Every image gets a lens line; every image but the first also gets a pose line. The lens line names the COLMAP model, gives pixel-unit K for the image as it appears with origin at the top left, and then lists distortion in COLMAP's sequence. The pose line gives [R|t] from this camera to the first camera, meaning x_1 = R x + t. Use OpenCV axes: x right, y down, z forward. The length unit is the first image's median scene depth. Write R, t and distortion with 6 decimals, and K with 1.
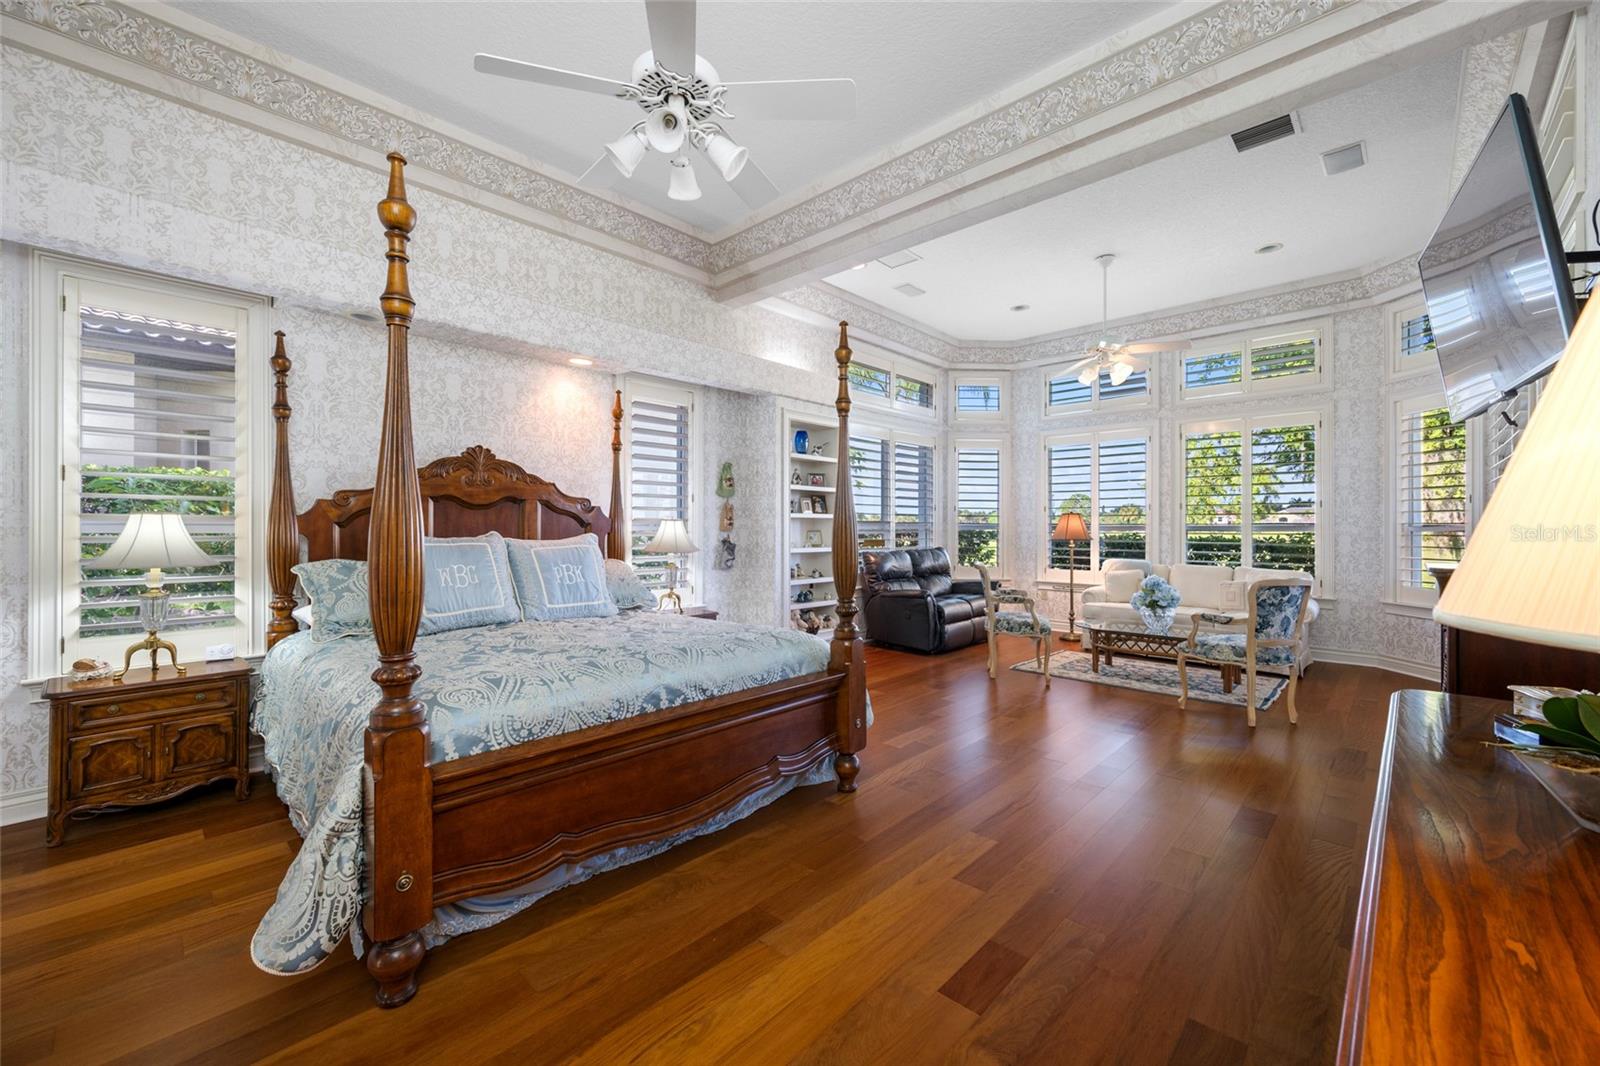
lens RADIAL K [[635.0, 0, 808.4], [0, 635.0, 524.5], [0, 0, 1]] dist [-0.000424, -0.000138]
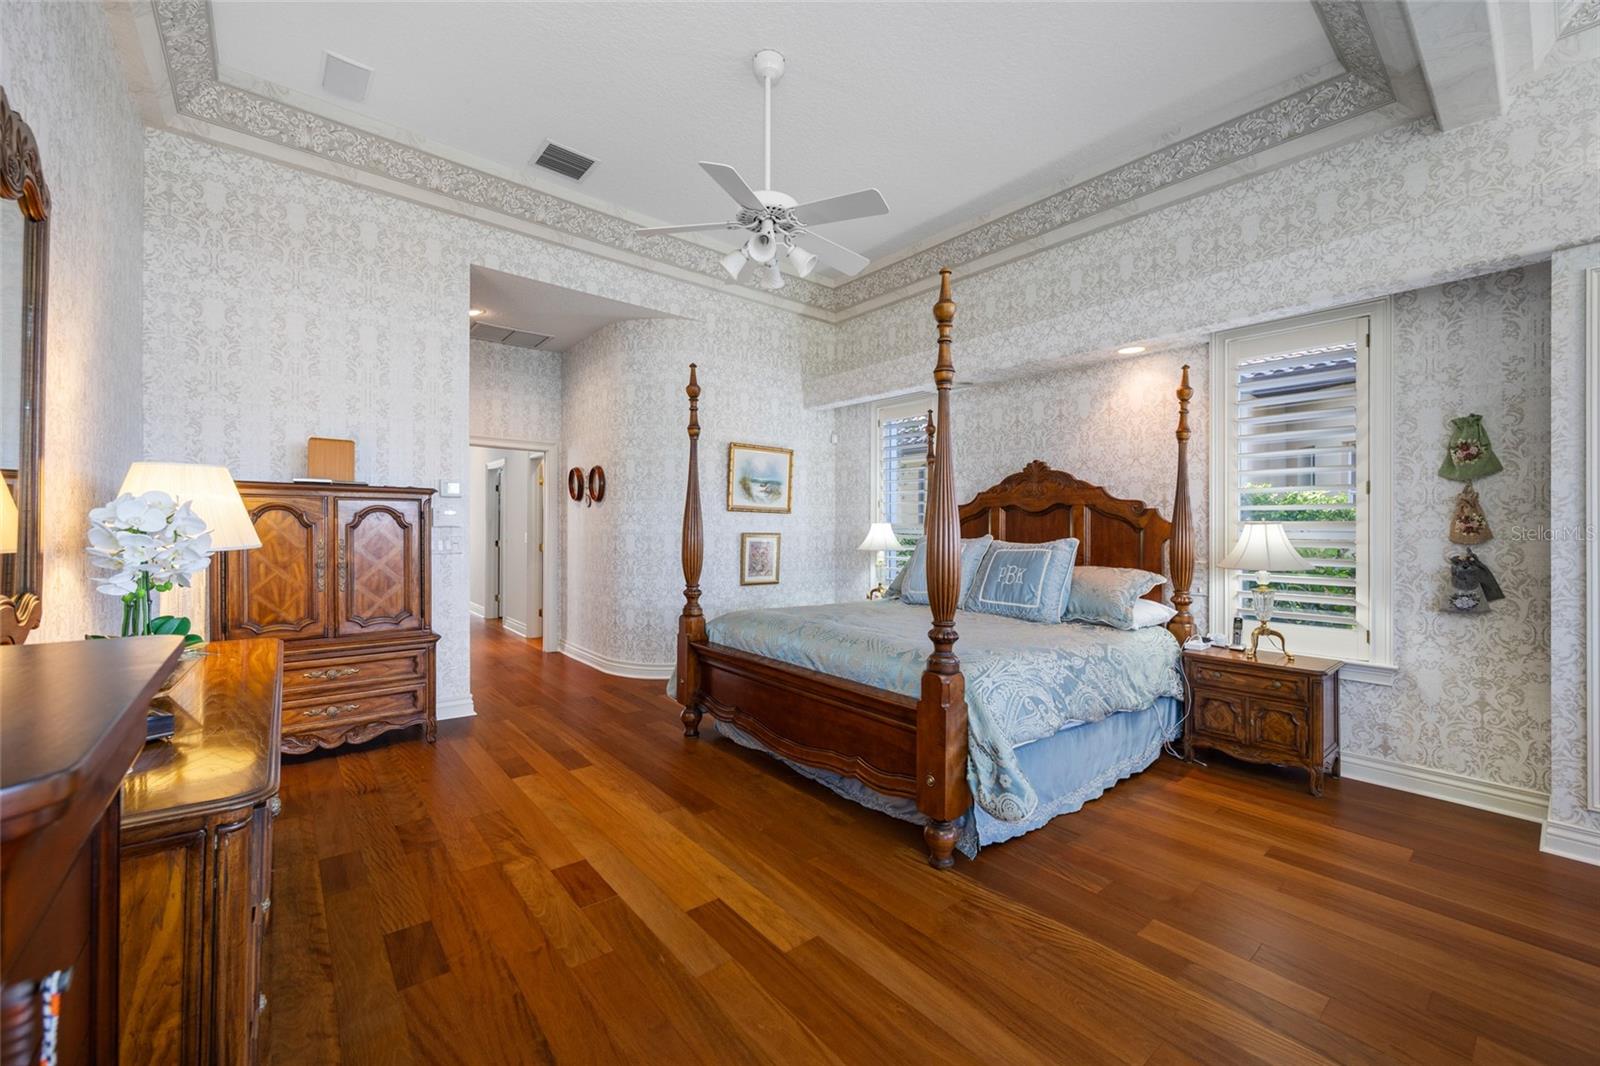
lens RADIAL K [[635.0, 0, 800.9], [0, 635.0, 529.1], [0, 0, 1]] dist [-0.000424, -0.000138]
pose [[-0.127610, -0.000796, -0.991824, 0.615353], [-0.005181, 0.999987, -0.000136, 0.001977], [0.991811, 0.005121, -0.127612, 0.660915]]
